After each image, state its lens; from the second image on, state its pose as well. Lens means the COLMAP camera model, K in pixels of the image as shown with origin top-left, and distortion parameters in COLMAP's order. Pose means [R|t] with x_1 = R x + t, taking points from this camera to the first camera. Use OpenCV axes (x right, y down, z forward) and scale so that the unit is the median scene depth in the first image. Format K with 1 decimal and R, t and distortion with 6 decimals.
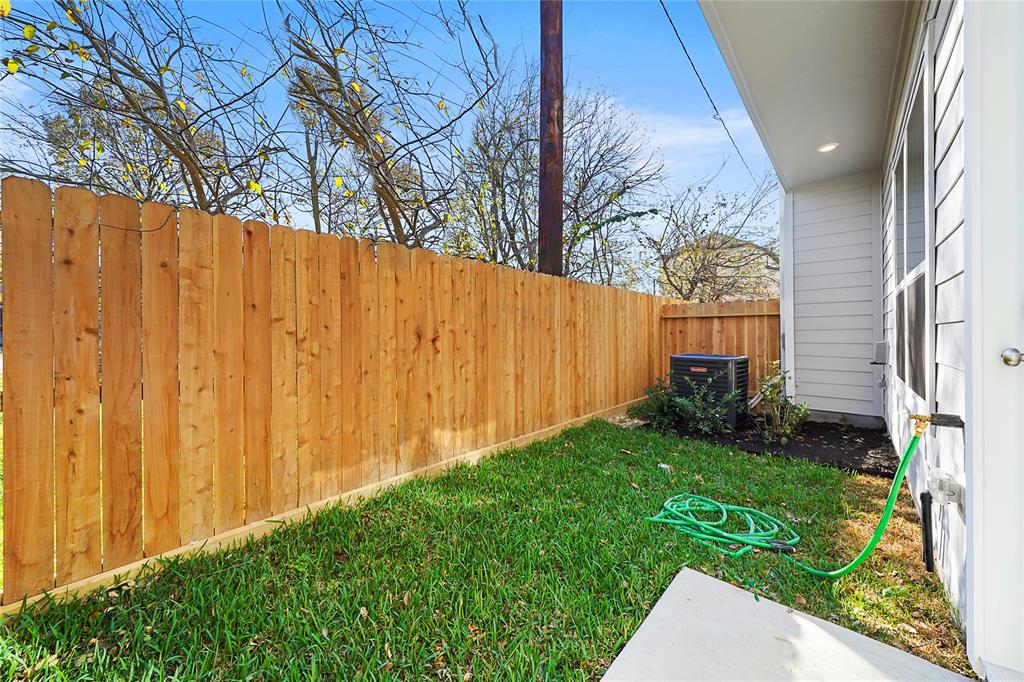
lens RADIAL K [[365.4, 0, 508.5], [0, 365.4, 338.6], [0, 0, 1]] dist [0.000241, -0.000147]
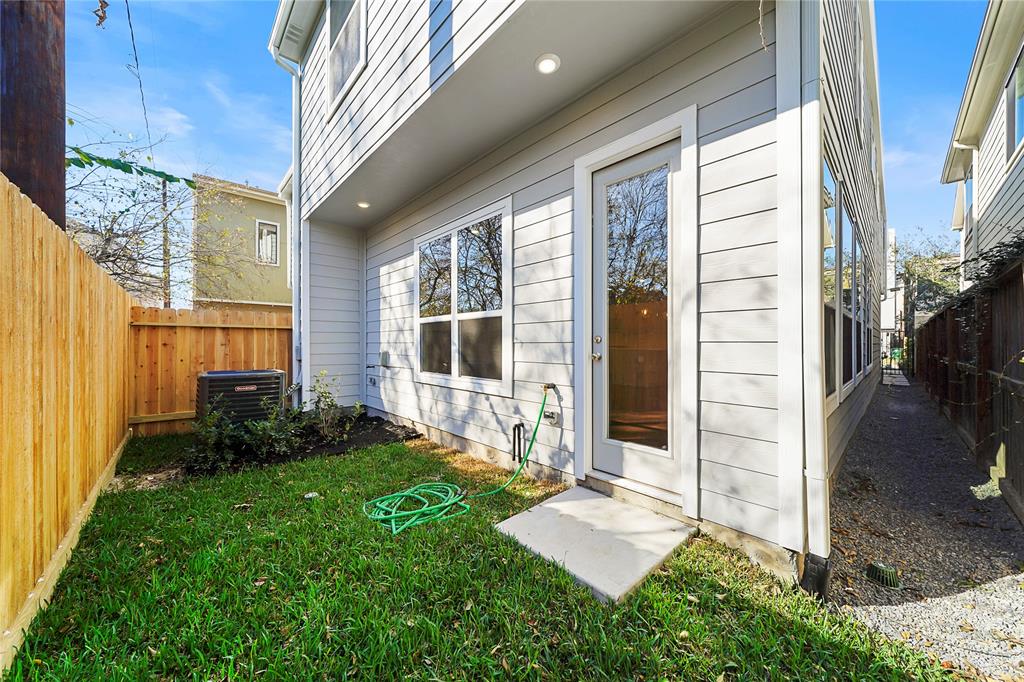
lens RADIAL K [[357.2, 0, 512.0], [0, 357.2, 341.0], [0, 0, 1]] dist [0.001999, 0.000152]
pose [[0.076465, 0.008039, 0.997040, -0.333989], [0.022327, 0.999703, -0.009773, -0.006026], [-0.996822, 0.023008, 0.076262, 0.355968]]
